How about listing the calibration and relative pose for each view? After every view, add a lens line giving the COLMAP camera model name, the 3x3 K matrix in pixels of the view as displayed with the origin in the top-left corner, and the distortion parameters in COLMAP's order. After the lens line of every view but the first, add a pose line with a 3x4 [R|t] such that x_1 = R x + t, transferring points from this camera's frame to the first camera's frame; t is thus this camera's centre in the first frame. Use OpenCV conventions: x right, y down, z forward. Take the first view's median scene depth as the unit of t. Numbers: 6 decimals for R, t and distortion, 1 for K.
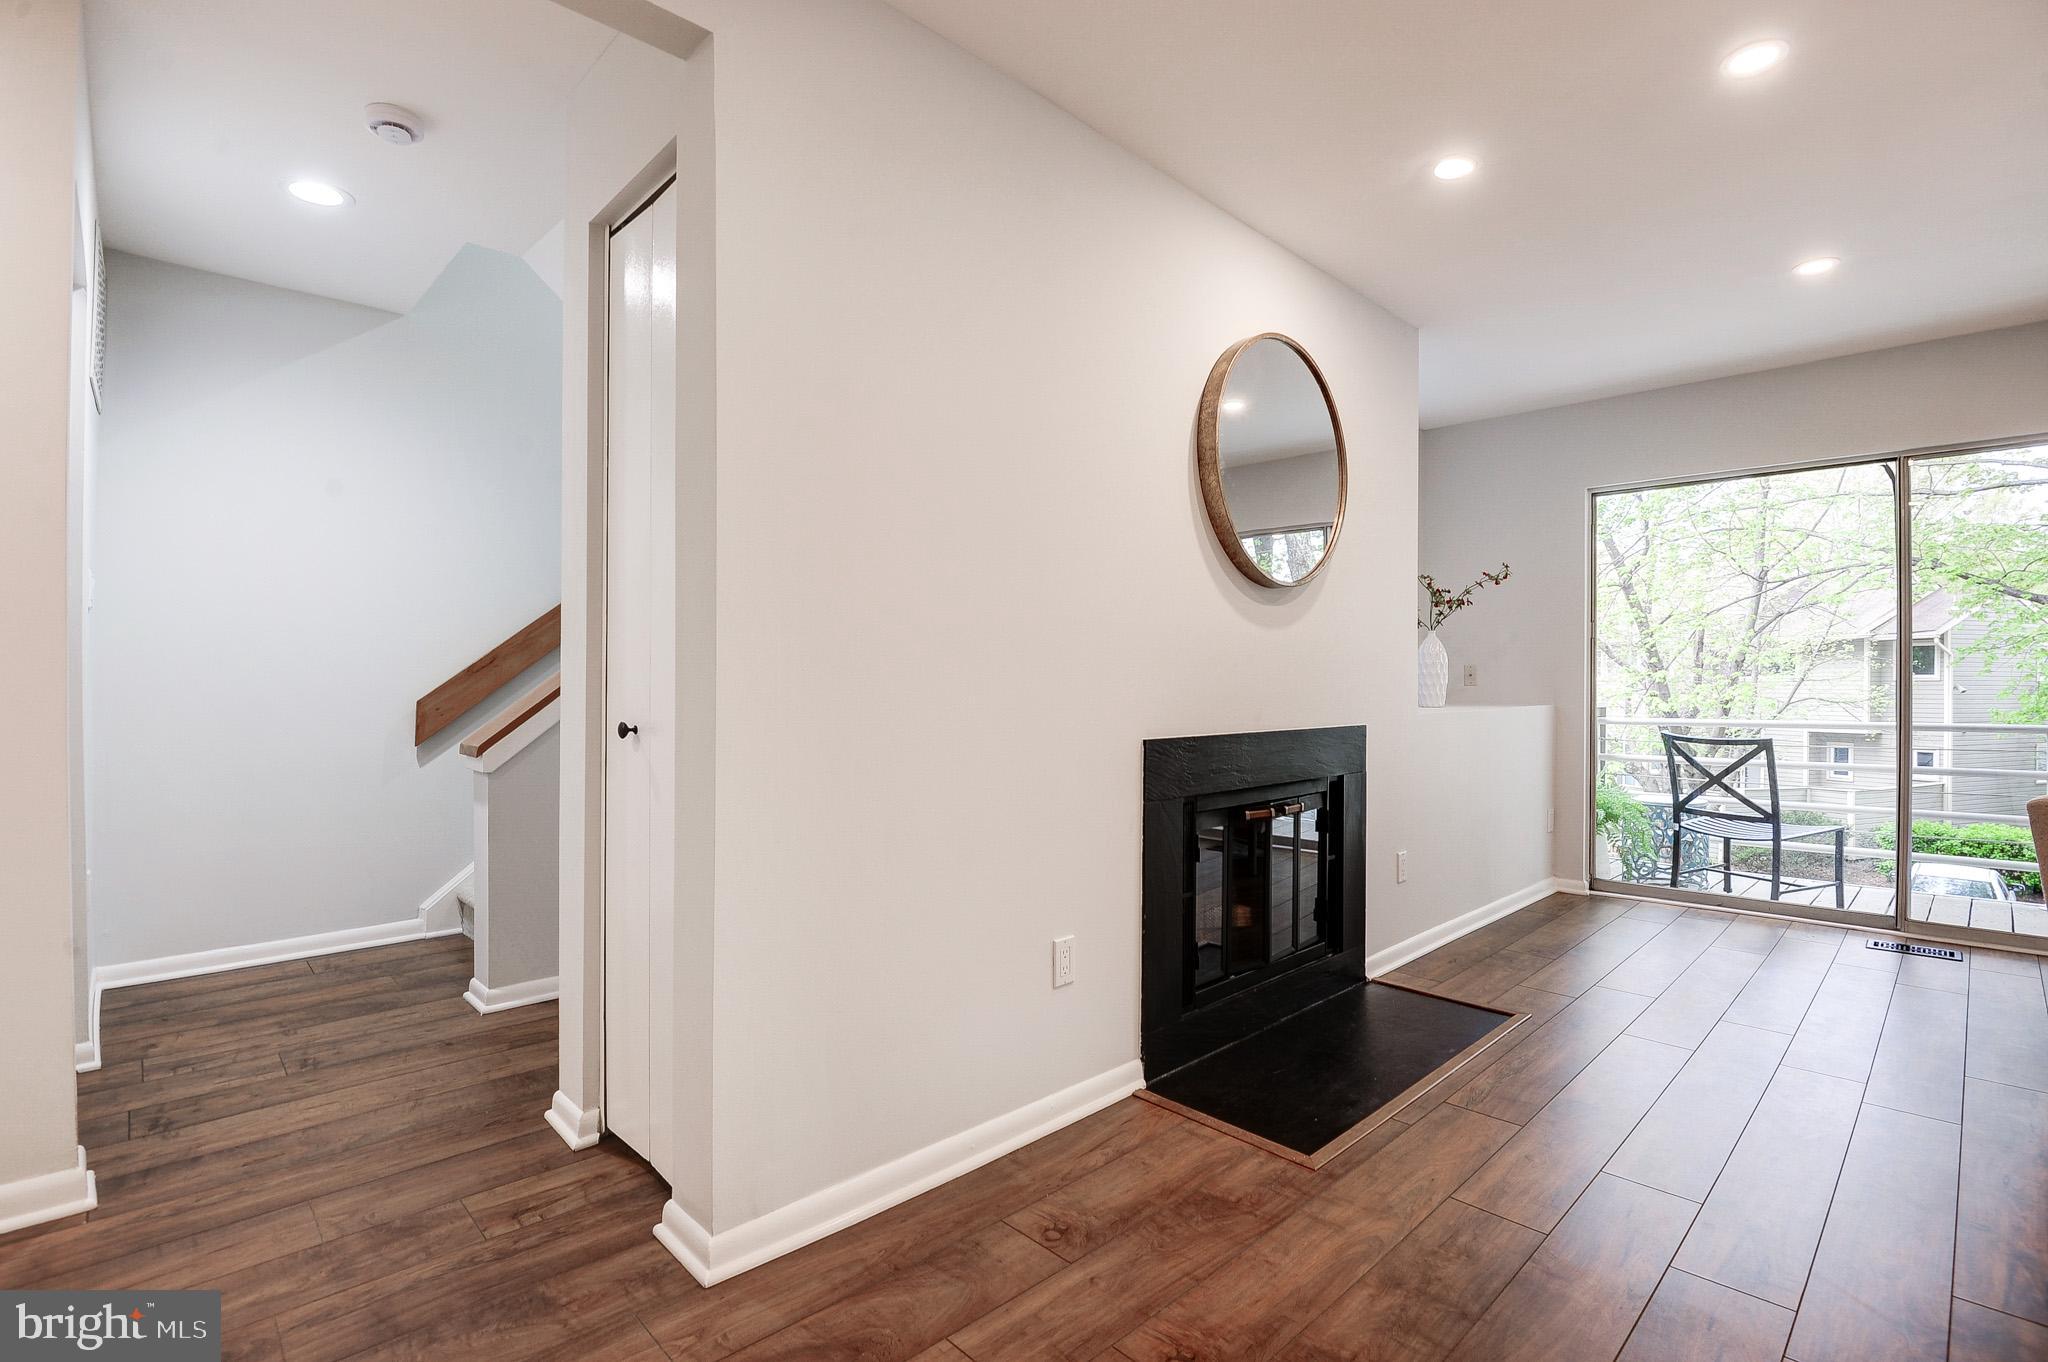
lens RADIAL K [[968.0, 0, 1052.1], [0, 968.0, 681.1], [0, 0, 1]] dist [0.006155, -0.023597]
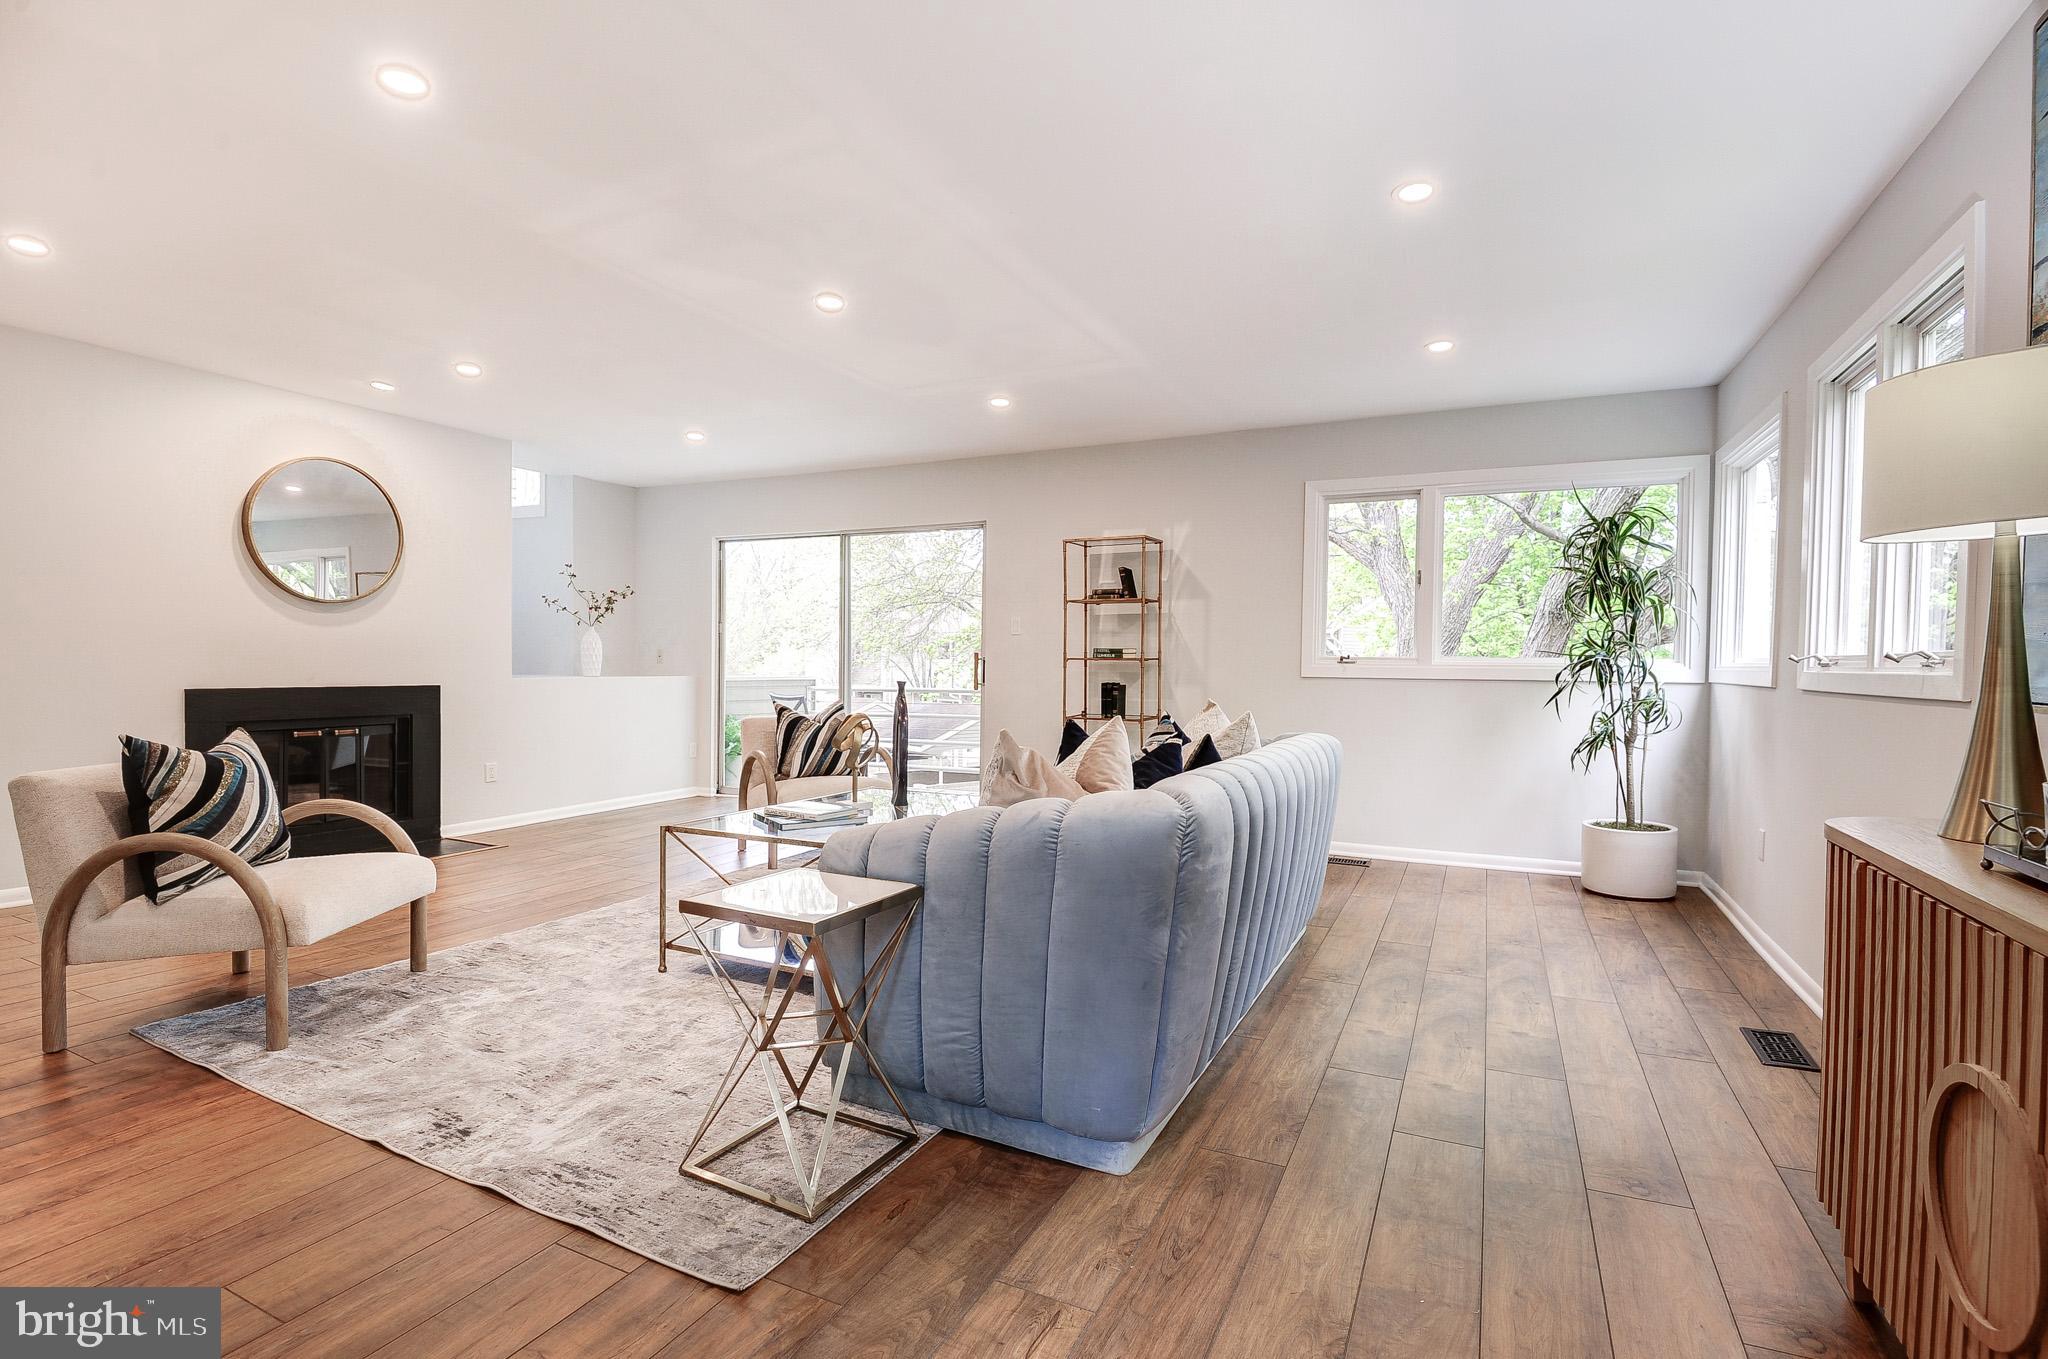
lens RADIAL K [[963.8, 0, 1022.4], [0, 963.8, 655.4], [0, 0, 1]] dist [0.013019, -0.029704]
pose [[0.949024, 0.016386, 0.314779, 0.645353], [-0.015105, 0.999865, -0.006510, -0.007723], [-0.314843, 0.001423, 0.949143, -0.758884]]
